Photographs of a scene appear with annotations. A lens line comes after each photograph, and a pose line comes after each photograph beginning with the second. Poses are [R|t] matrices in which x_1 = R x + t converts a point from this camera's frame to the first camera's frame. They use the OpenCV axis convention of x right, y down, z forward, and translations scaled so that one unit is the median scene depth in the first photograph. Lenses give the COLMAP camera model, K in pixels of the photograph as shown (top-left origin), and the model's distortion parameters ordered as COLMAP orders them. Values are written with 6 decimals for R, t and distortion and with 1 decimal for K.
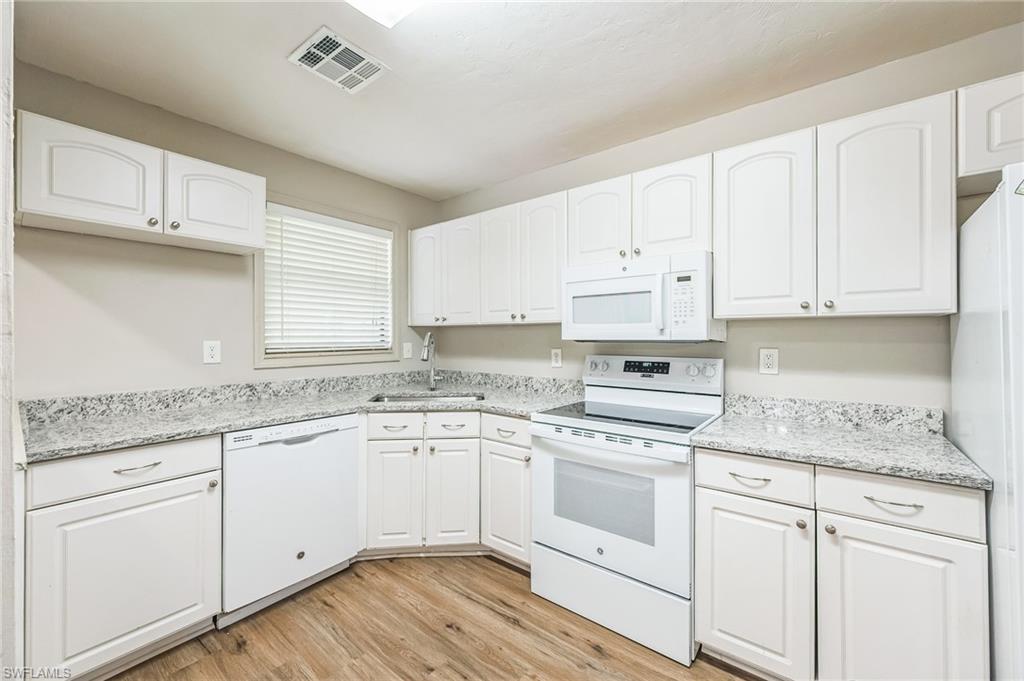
lens RADIAL K [[411.8, 0, 511.3], [0, 411.8, 335.7], [0, 0, 1]] dist [0.003910, -0.000506]
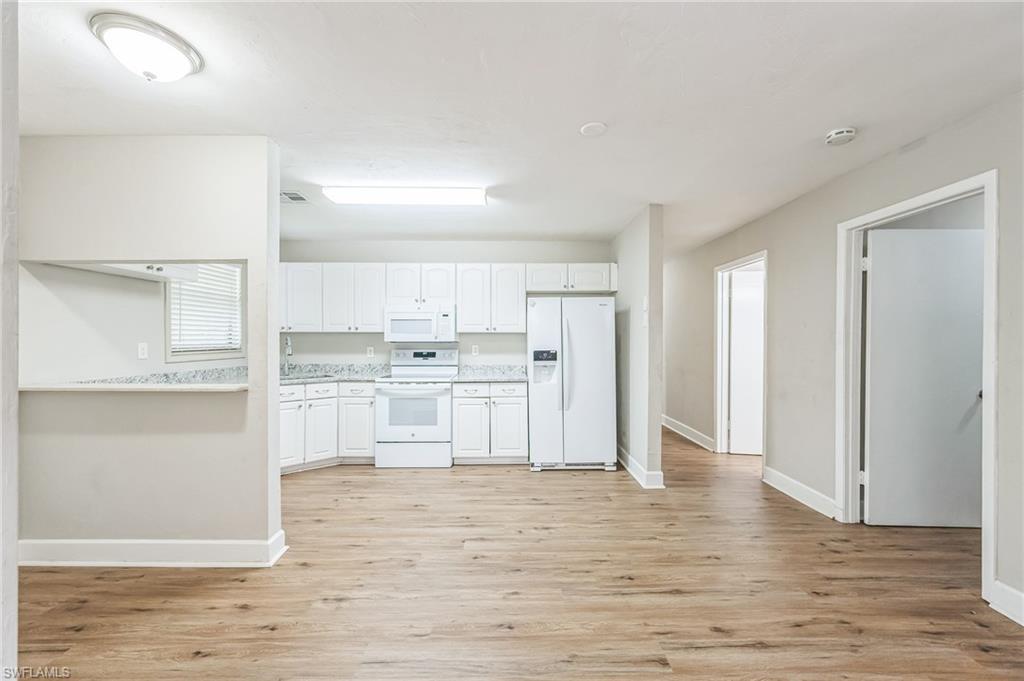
lens RADIAL K [[411.8, 0, 513.3], [0, 411.8, 342.8], [0, 0, 1]] dist [0.003910, -0.000506]
pose [[0.779420, -0.004625, 0.626485, -0.634242], [-0.002854, 0.999936, 0.010933, -0.007227], [-0.626495, -0.010309, 0.779357, -0.906966]]
